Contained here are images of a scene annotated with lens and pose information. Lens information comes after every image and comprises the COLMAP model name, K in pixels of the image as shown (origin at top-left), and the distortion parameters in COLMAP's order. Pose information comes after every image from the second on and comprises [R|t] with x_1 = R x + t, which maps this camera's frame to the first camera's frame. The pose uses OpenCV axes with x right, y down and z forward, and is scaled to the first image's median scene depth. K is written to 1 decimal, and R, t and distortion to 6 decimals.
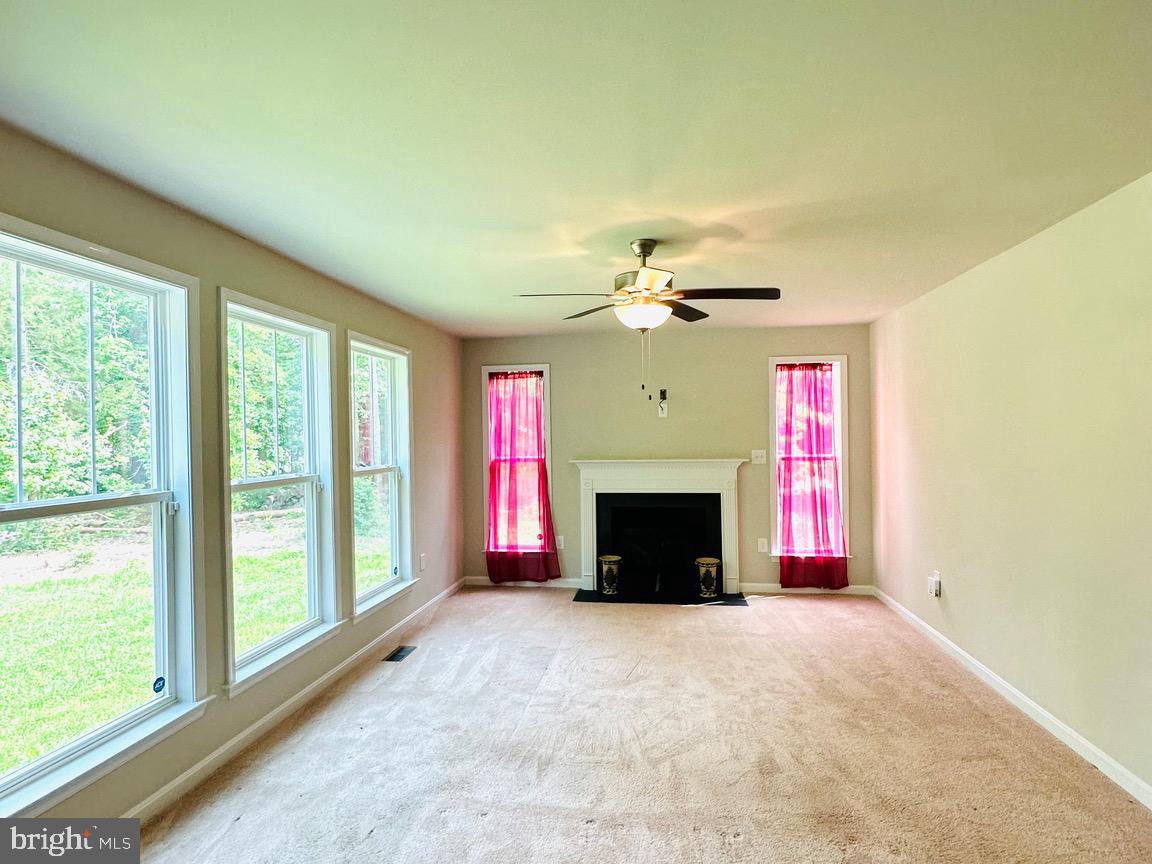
lens RADIAL K [[603.4, 0, 567.9], [0, 603.4, 434.0], [0, 0, 1]] dist [-0.013858, 0.008035]
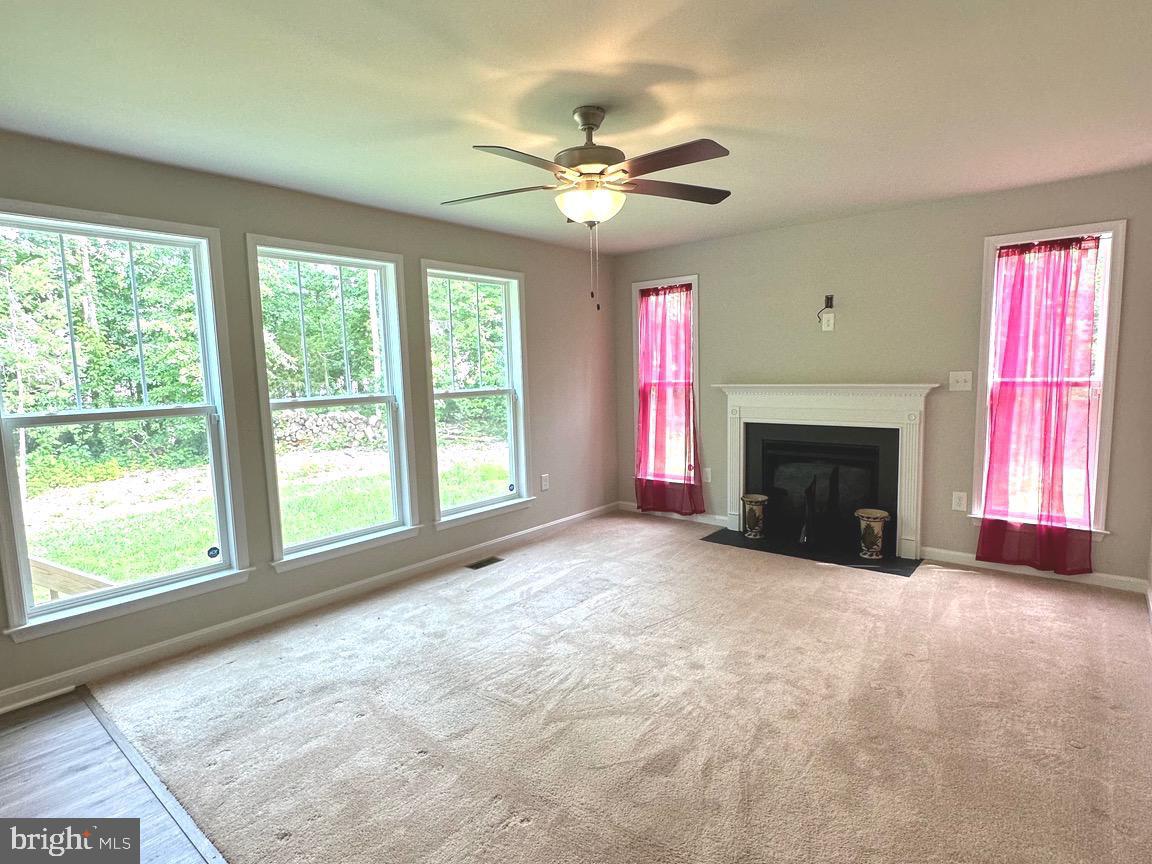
lens RADIAL K [[603.4, 0, 577.1], [0, 603.4, 432.1], [0, 0, 1]] dist [-0.013858, 0.008035]
pose [[0.857790, 0.046397, -0.511902, 0.303572], [0.015913, 0.993043, 0.116672, 0.007234], [0.513754, -0.108226, 0.851084, 0.146495]]
